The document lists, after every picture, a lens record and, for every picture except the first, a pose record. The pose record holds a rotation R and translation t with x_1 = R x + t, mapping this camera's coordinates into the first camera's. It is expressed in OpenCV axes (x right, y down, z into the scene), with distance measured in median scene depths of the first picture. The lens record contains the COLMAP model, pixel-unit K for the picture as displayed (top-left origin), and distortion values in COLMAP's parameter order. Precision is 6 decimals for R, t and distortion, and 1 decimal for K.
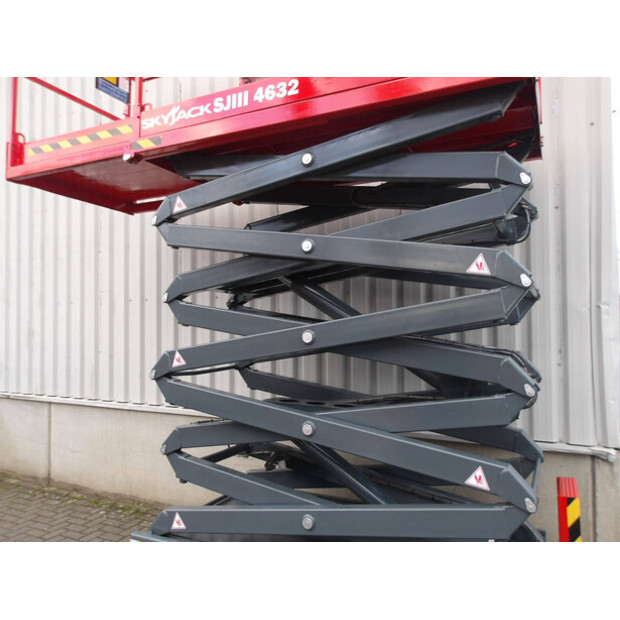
lens RADIAL K [[512.1, 0, 309.2], [0, 512.1, 306.6], [0, 0, 1]] dist [-0.005258, 0.026135]
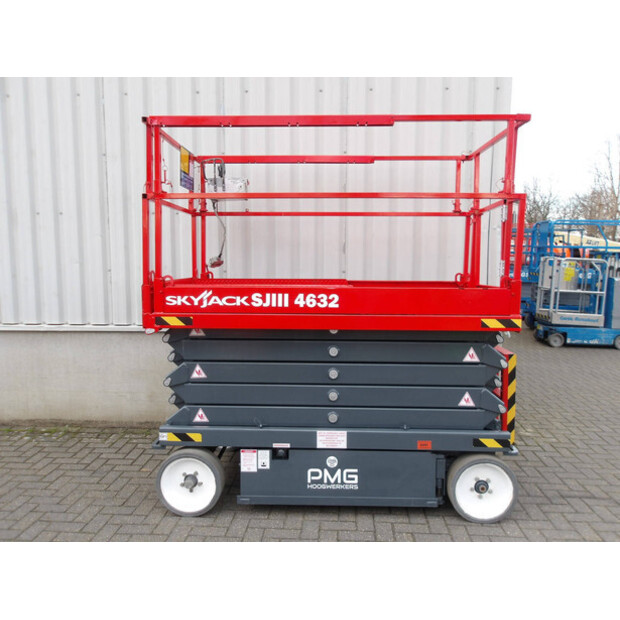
lens RADIAL K [[512.1, 0, 310.9], [0, 512.1, 307.6], [0, 0, 1]] dist [-0.005258, 0.026135]
pose [[0.914303, -0.031622, 0.403794, -0.384900], [-0.021431, 0.991774, 0.126194, 0.039752], [-0.404463, -0.124033, 0.906104, -0.057173]]
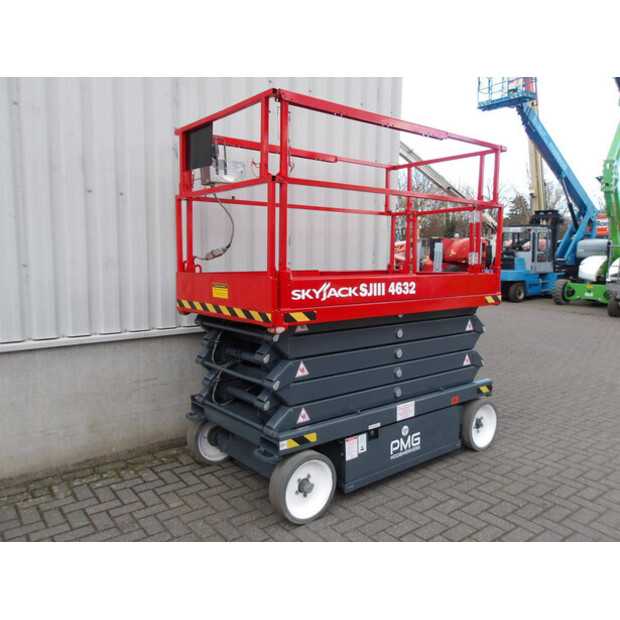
lens RADIAL K [[512.1, 0, 312.8], [0, 512.1, 310.5], [0, 0, 1]] dist [-0.005258, 0.026135]
pose [[0.419891, -0.092278, 0.902871, -0.939645], [-0.040559, 0.991916, 0.120242, 0.068476], [-0.906668, -0.087108, 0.412754, 0.450484]]
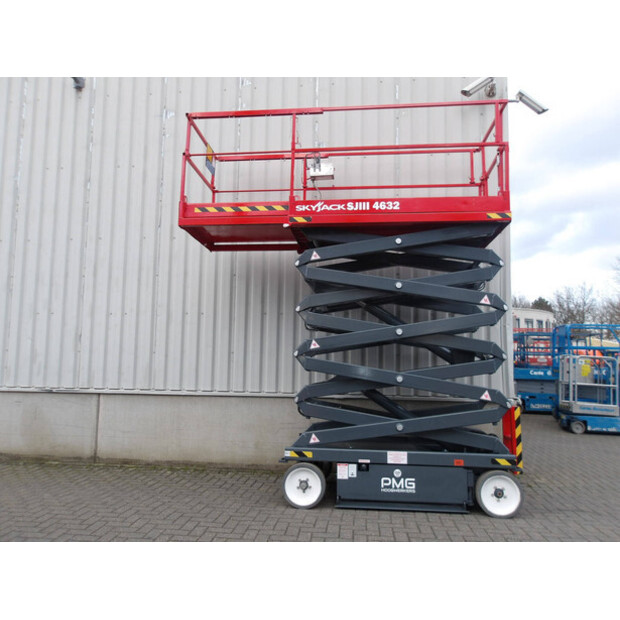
lens RADIAL K [[512.1, 0, 309.4], [0, 512.1, 307.5], [0, 0, 1]] dist [-0.005258, 0.026135]
pose [[0.939367, 0.057248, 0.338102, -0.690846], [-0.032657, 0.996420, -0.077984, 0.091105], [-0.341356, 0.062214, 0.937873, -0.499813]]
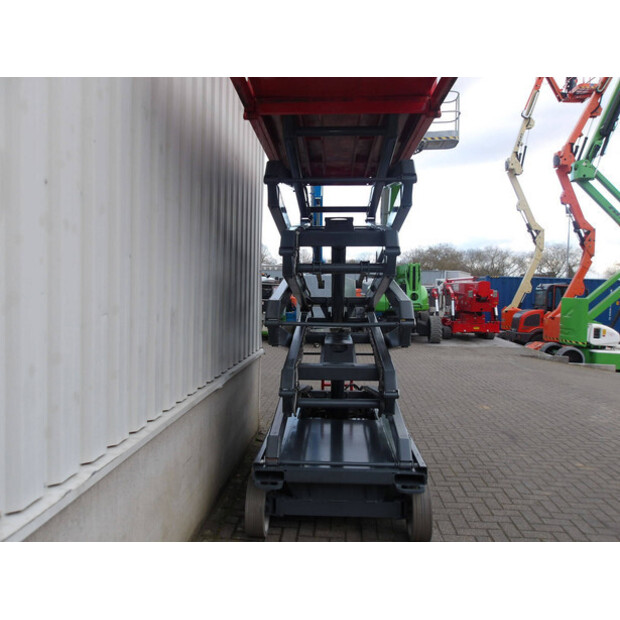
lens RADIAL K [[512.1, 0, 310.7], [0, 512.1, 309.4], [0, 0, 1]] dist [-0.005258, 0.026135]
pose [[-0.398648, -0.039516, 0.916252, -0.995900], [-0.042563, 0.998792, 0.024557, 0.068911], [-0.916116, -0.029209, -0.399848, 1.346214]]
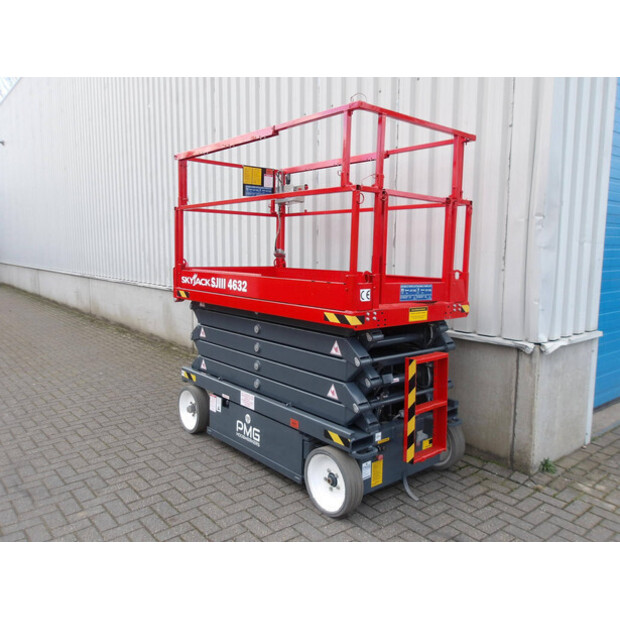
lens RADIAL K [[512.1, 0, 306.4], [0, 512.1, 307.2], [0, 0, 1]] dist [-0.005258, 0.026135]
pose [[0.913595, 0.059203, -0.402292, 0.498210], [0.000696, 0.989115, 0.147142, 0.024933], [0.406625, -0.134708, 0.903609, -0.190200]]
